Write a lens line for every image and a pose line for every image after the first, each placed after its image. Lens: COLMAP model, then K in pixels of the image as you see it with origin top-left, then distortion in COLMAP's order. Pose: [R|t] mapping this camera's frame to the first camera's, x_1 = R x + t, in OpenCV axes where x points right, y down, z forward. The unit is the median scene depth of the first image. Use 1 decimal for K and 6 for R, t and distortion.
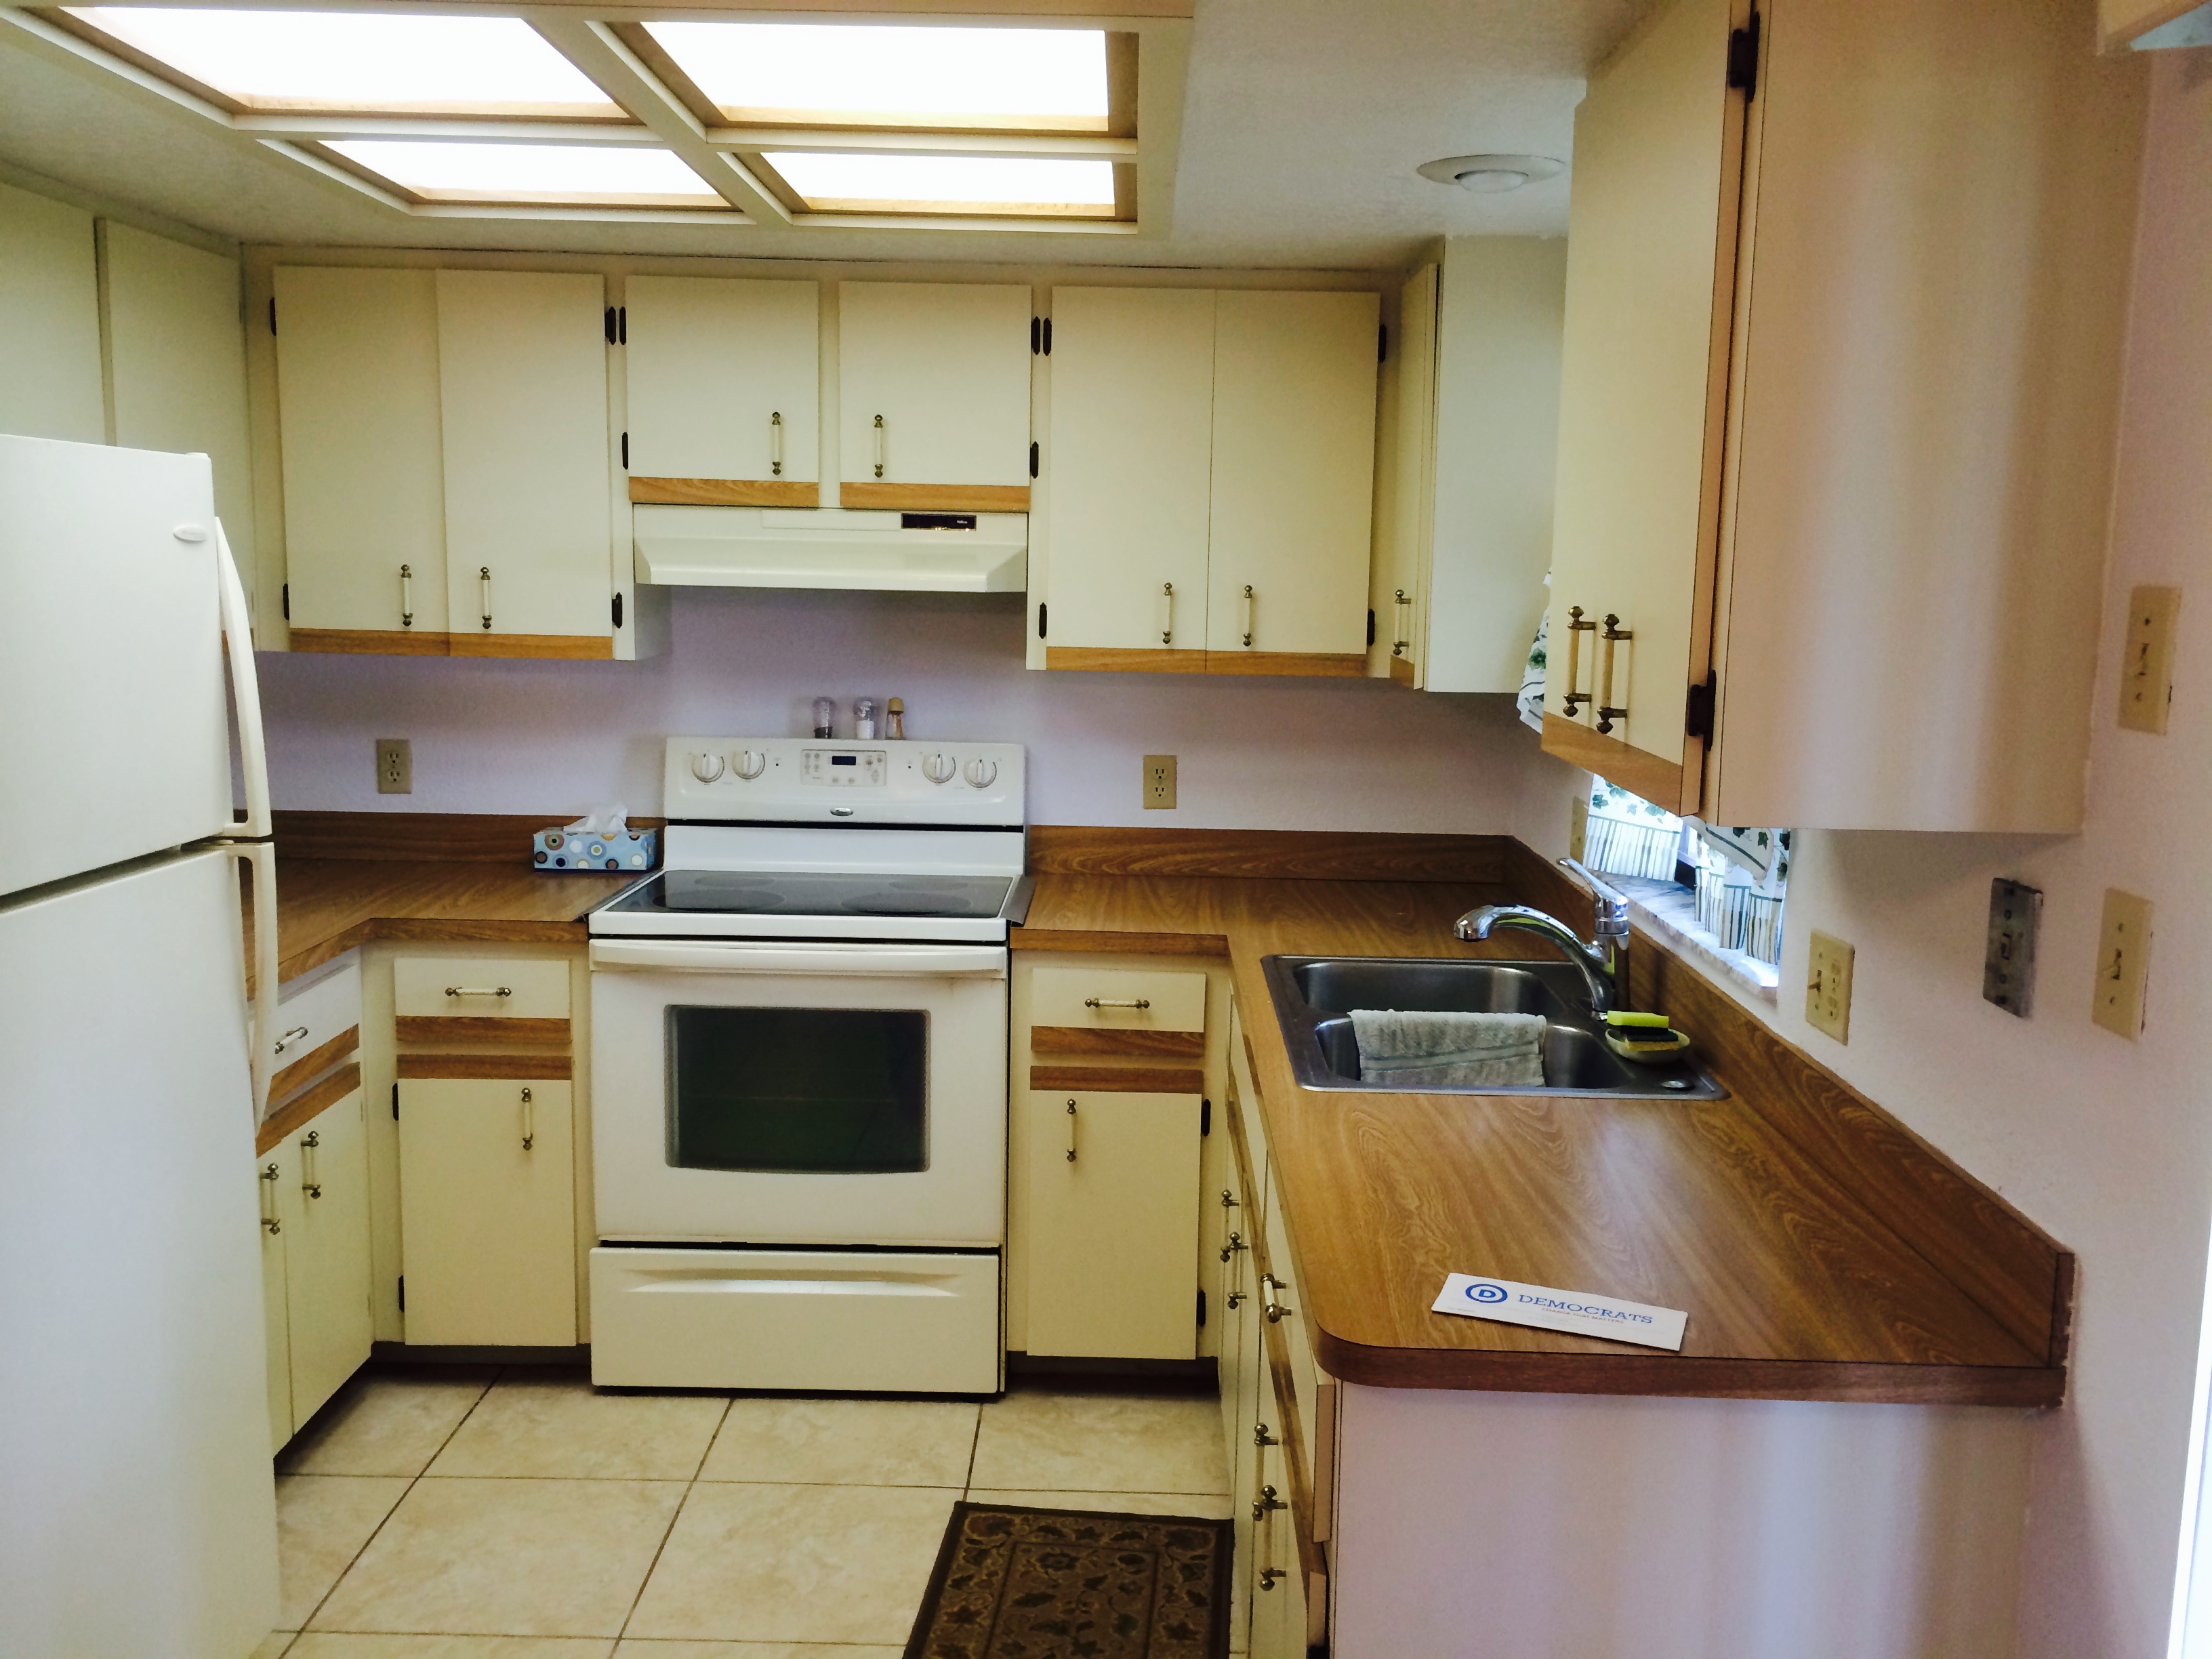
lens RADIAL K [[1894.4, 0, 1101.3], [0, 1894.4, 814.1], [0, 0, 1]] dist [0.058020, -0.069902]
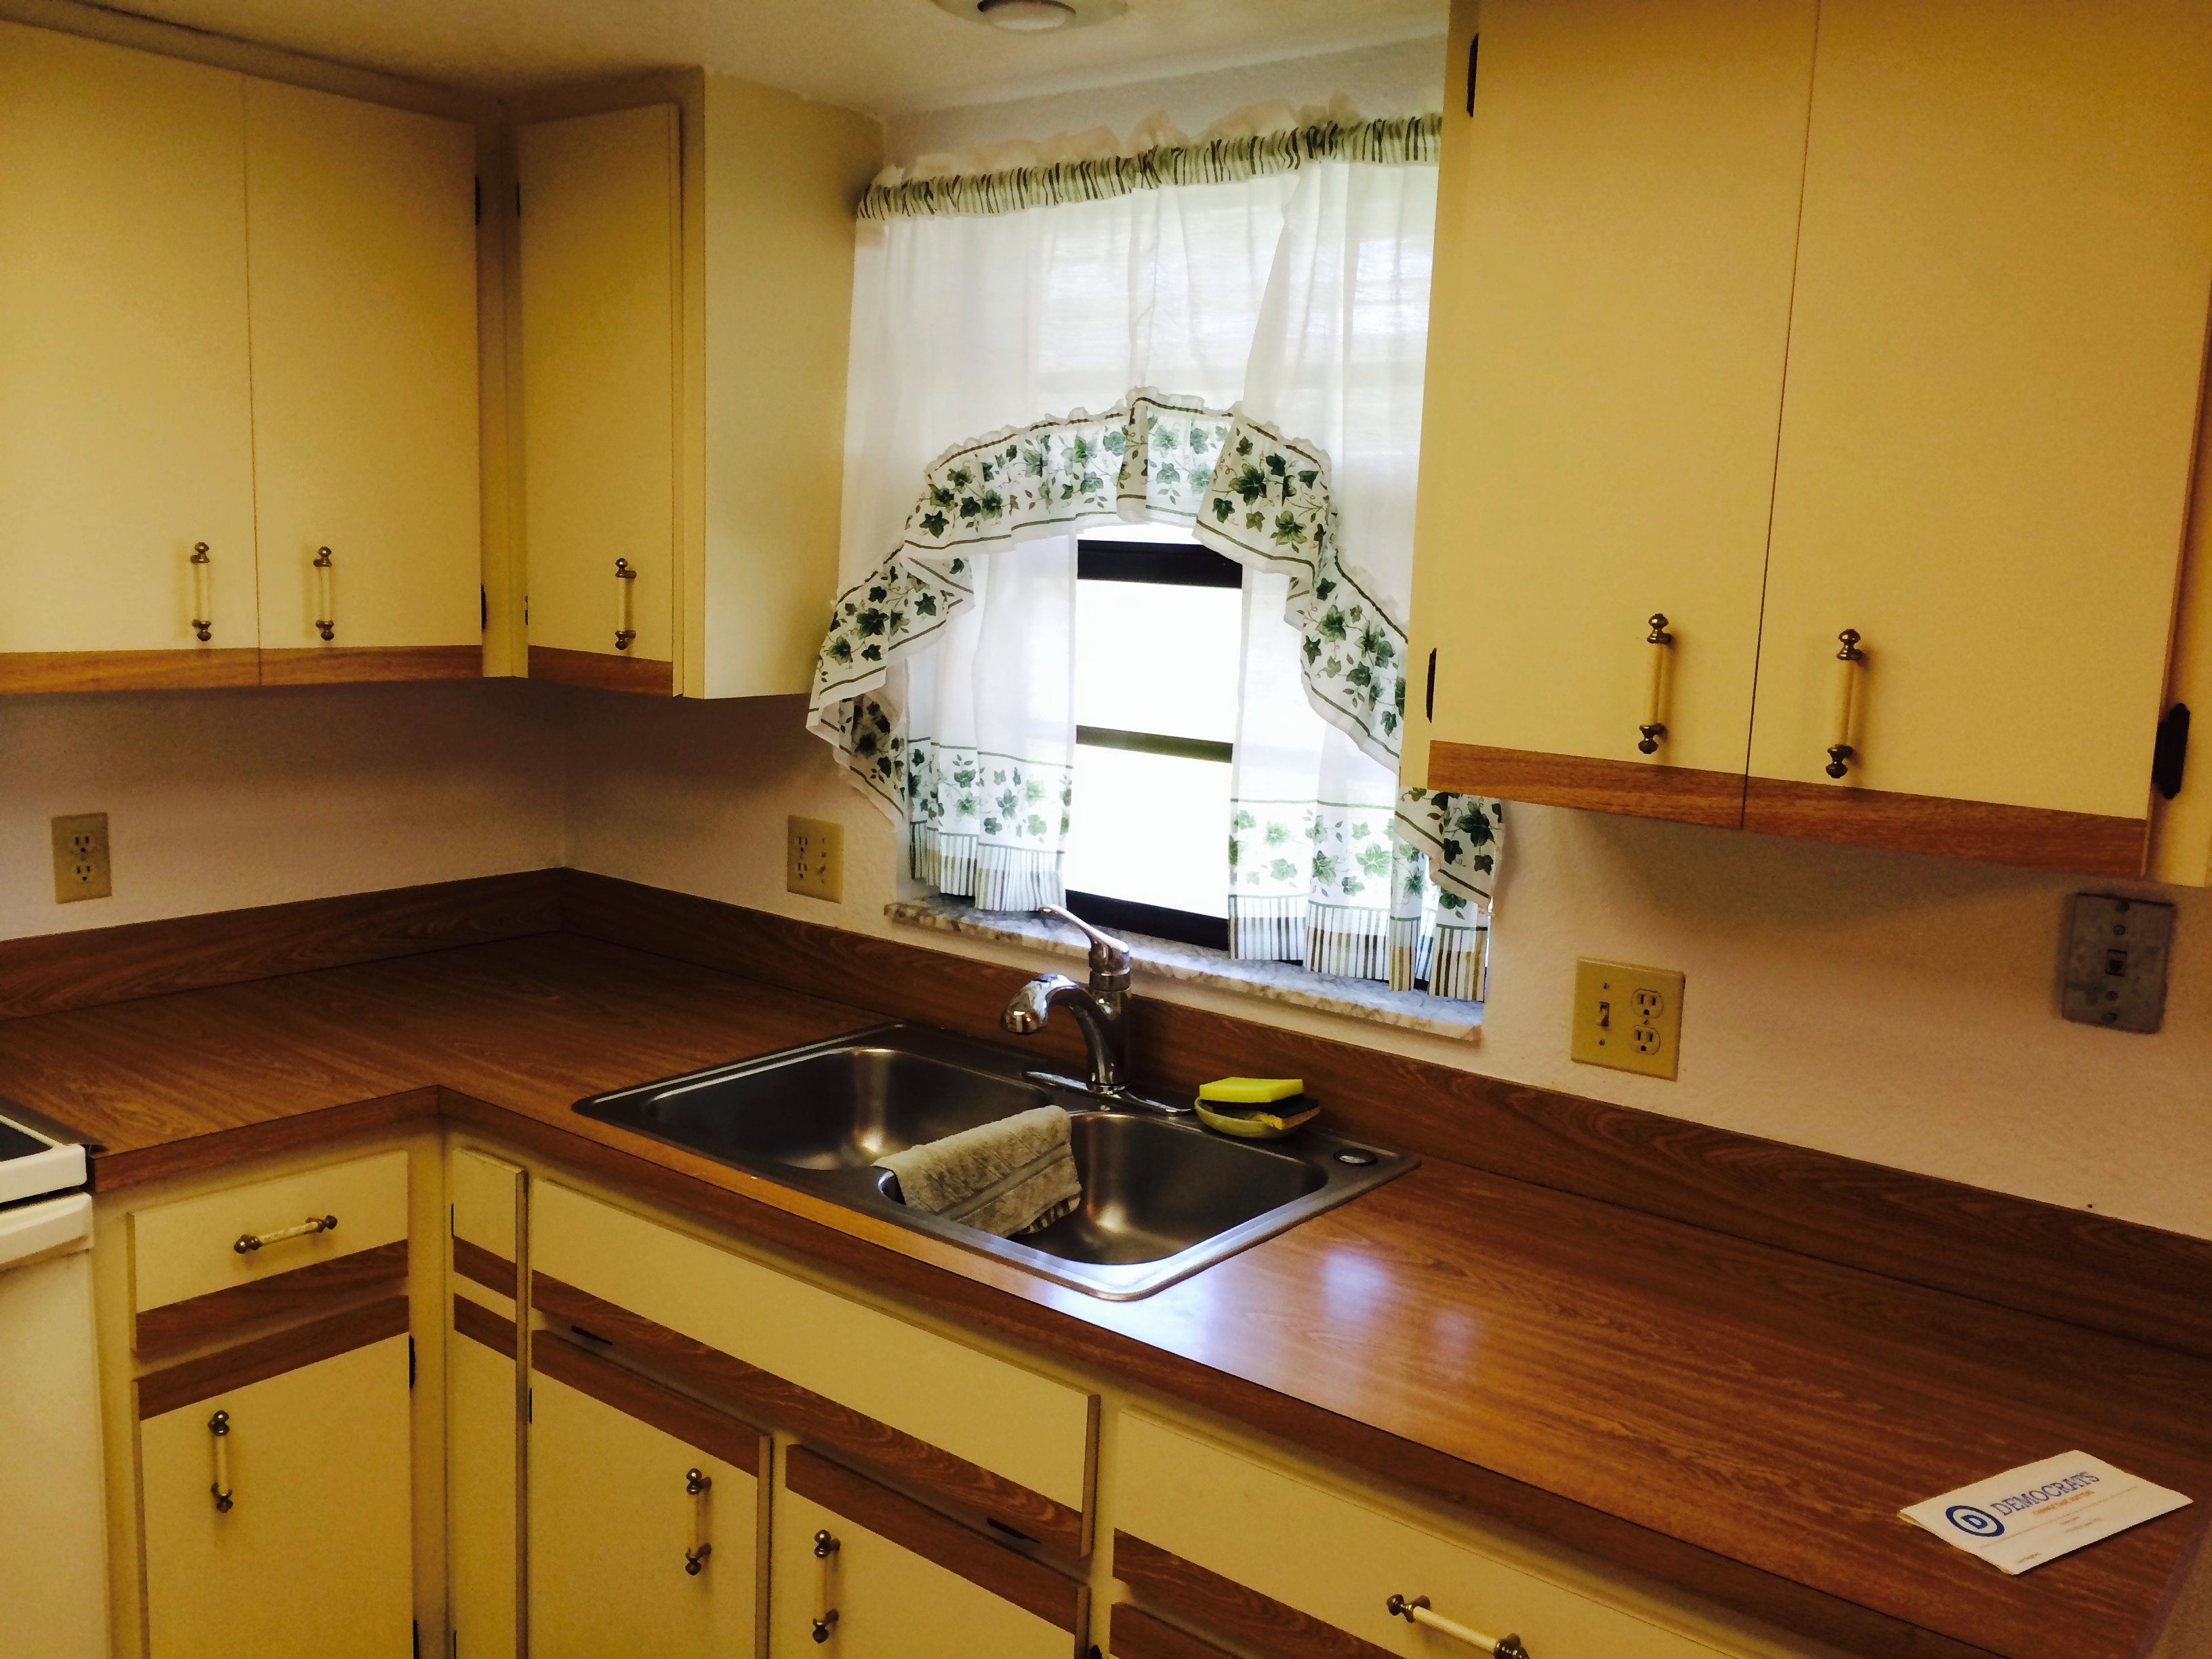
lens RADIAL K [[1894.4, 0, 1105.5], [0, 1894.4, 817.0], [0, 0, 1]] dist [0.058020, -0.069902]
pose [[0.607979, -0.111770, 0.786047, -0.296914], [0.080097, 0.993625, 0.079333, -0.061183], [-0.789903, 0.014727, 0.613055, 0.400344]]
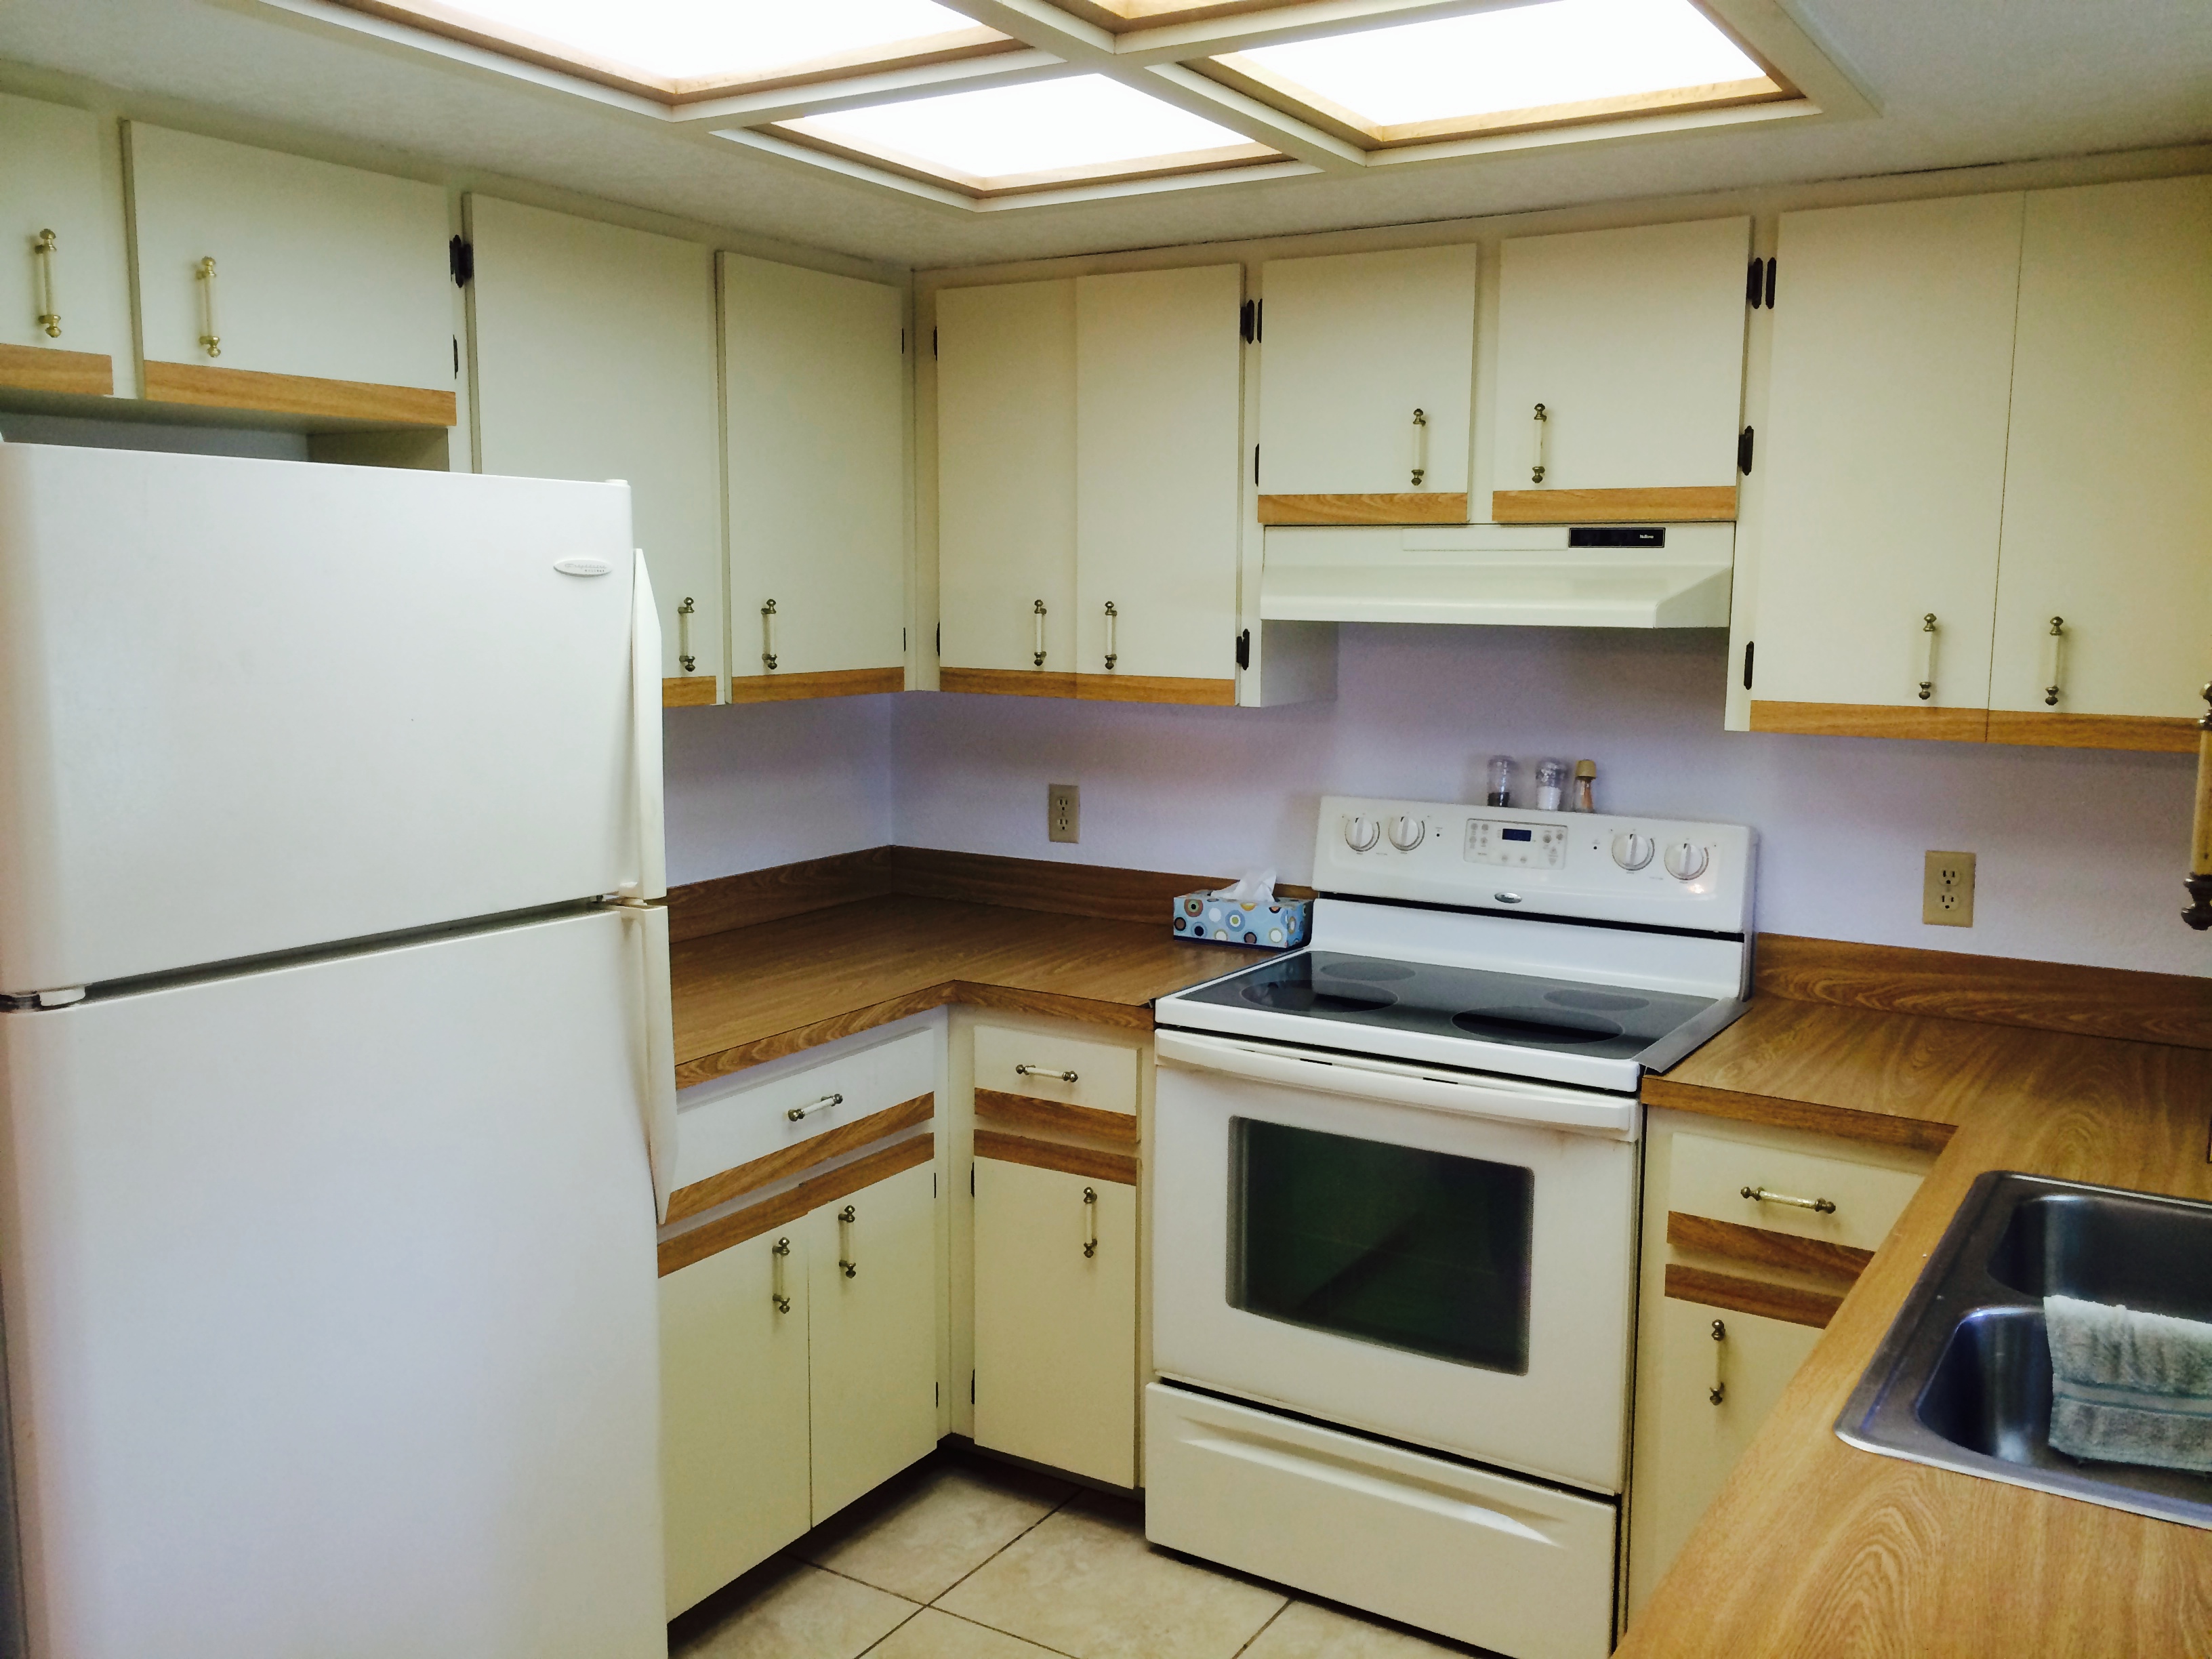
lens RADIAL K [[1894.4, 0, 1100.3], [0, 1894.4, 825.5], [0, 0, 1]] dist [0.058020, -0.069902]
pose [[0.856334, 0.053928, -0.513599, 0.146173], [-0.059901, 0.998192, 0.004935, -0.028915], [0.512937, 0.026539, 0.858016, 0.238439]]
